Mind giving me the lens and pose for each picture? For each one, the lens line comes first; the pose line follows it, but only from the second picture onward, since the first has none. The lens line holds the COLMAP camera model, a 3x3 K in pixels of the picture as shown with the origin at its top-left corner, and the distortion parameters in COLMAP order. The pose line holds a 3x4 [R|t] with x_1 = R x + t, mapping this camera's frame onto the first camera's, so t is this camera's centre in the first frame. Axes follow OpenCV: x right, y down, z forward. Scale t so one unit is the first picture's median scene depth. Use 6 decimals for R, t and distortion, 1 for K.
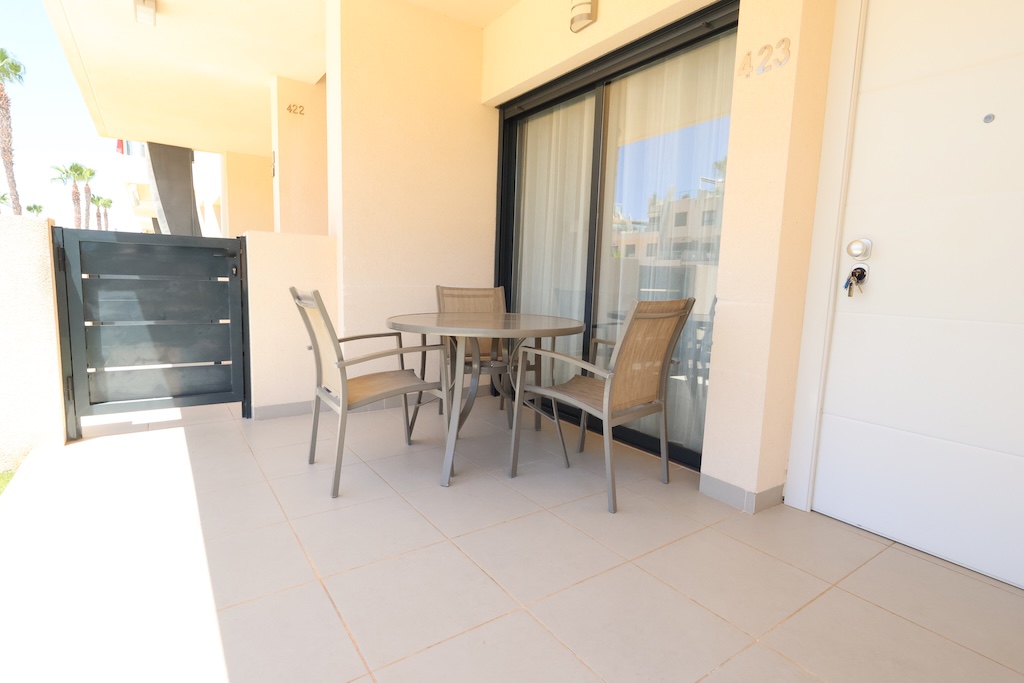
lens RADIAL K [[509.4, 0, 511.1], [0, 509.4, 337.6], [0, 0, 1]] dist [-0.002975, 0.000944]
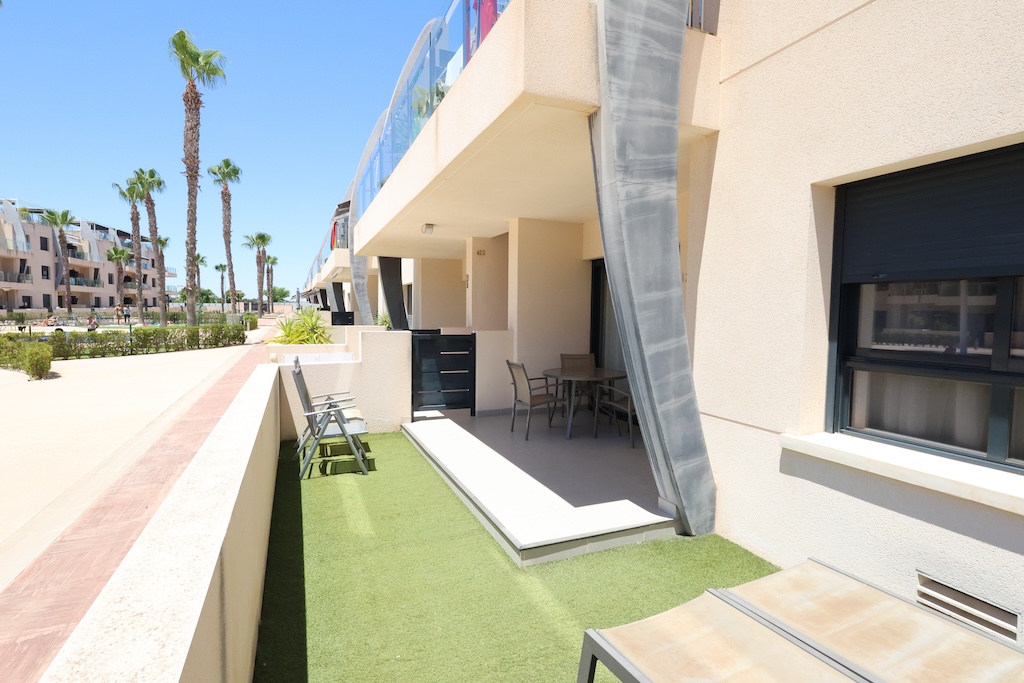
lens RADIAL K [[509.4, 0, 505.3], [0, 509.4, 338.0], [0, 0, 1]] dist [-0.002975, 0.000944]
pose [[0.975713, -0.008700, -0.218879, 0.091908], [-0.006999, 0.997463, -0.070846, -0.021849], [0.218940, 0.070658, 0.973177, -1.141697]]
